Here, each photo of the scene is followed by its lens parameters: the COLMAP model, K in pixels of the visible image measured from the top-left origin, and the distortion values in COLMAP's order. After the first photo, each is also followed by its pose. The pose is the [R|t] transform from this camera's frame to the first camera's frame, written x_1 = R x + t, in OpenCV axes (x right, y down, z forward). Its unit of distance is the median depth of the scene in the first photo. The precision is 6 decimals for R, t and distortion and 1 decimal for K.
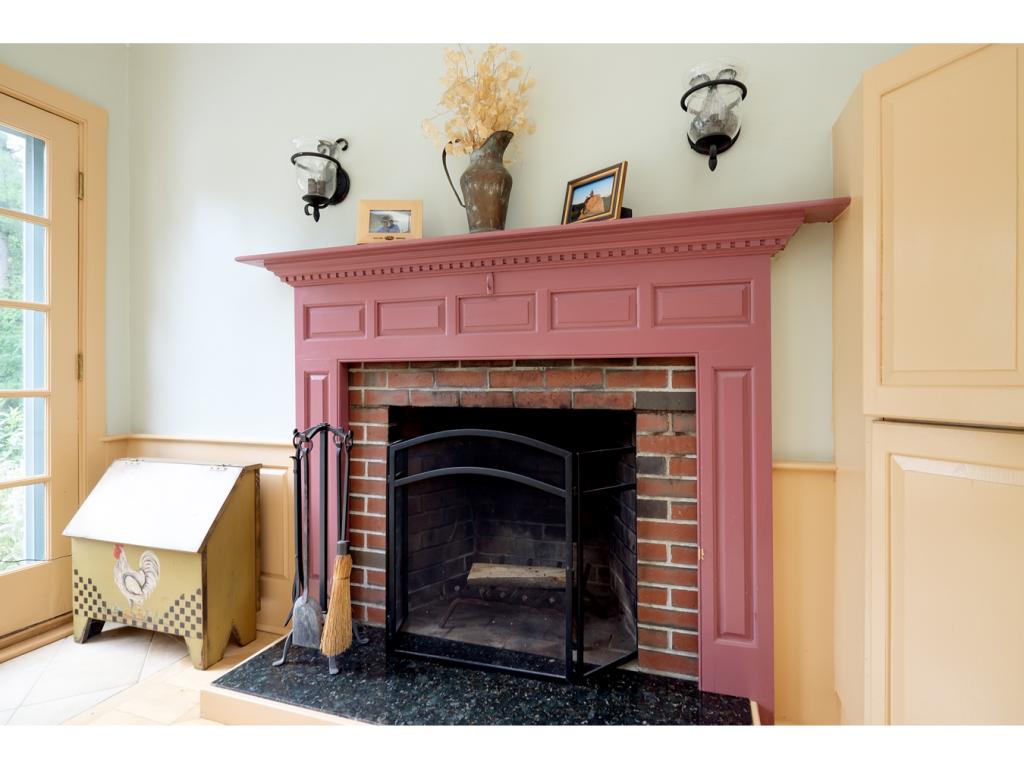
lens RADIAL K [[570.4, 0, 513.9], [0, 570.4, 380.8], [0, 0, 1]] dist [-0.017558, 0.000458]
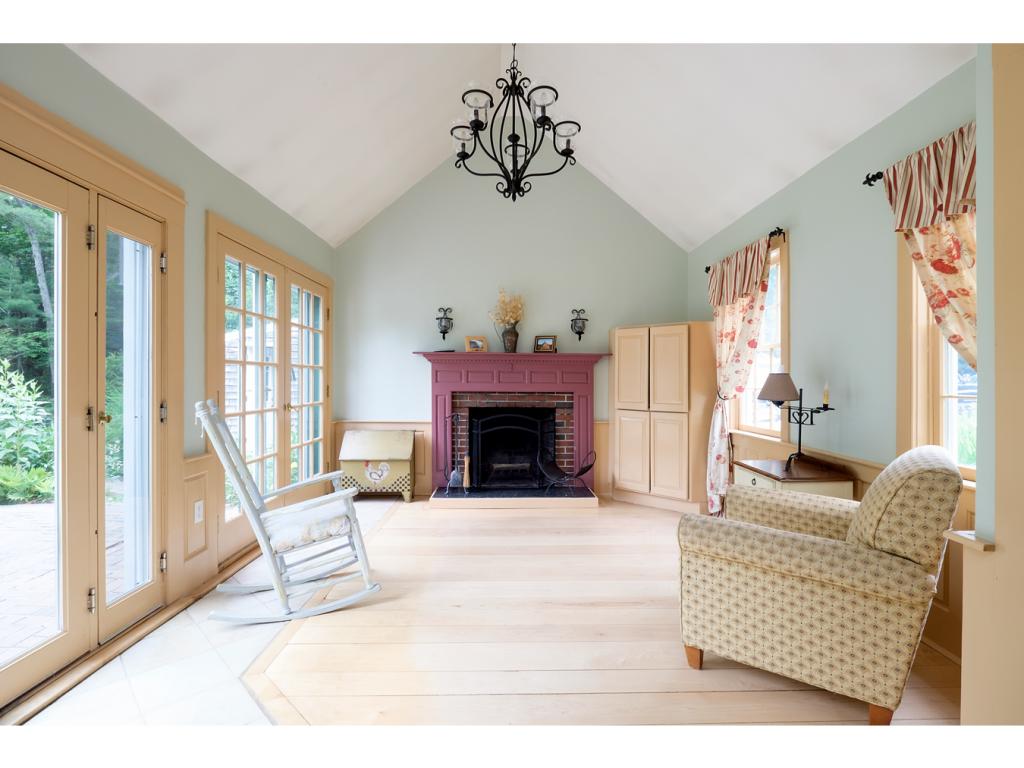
lens RADIAL K [[505.7, 0, 510.0], [0, 505.7, 384.1], [0, 0, 1]] dist [-0.001228, -0.000036]
pose [[0.938296, 0.007562, 0.345751, -0.948266], [-0.006167, 0.999968, -0.005136, -0.061873], [-0.345778, 0.002687, 0.938312, -1.500557]]
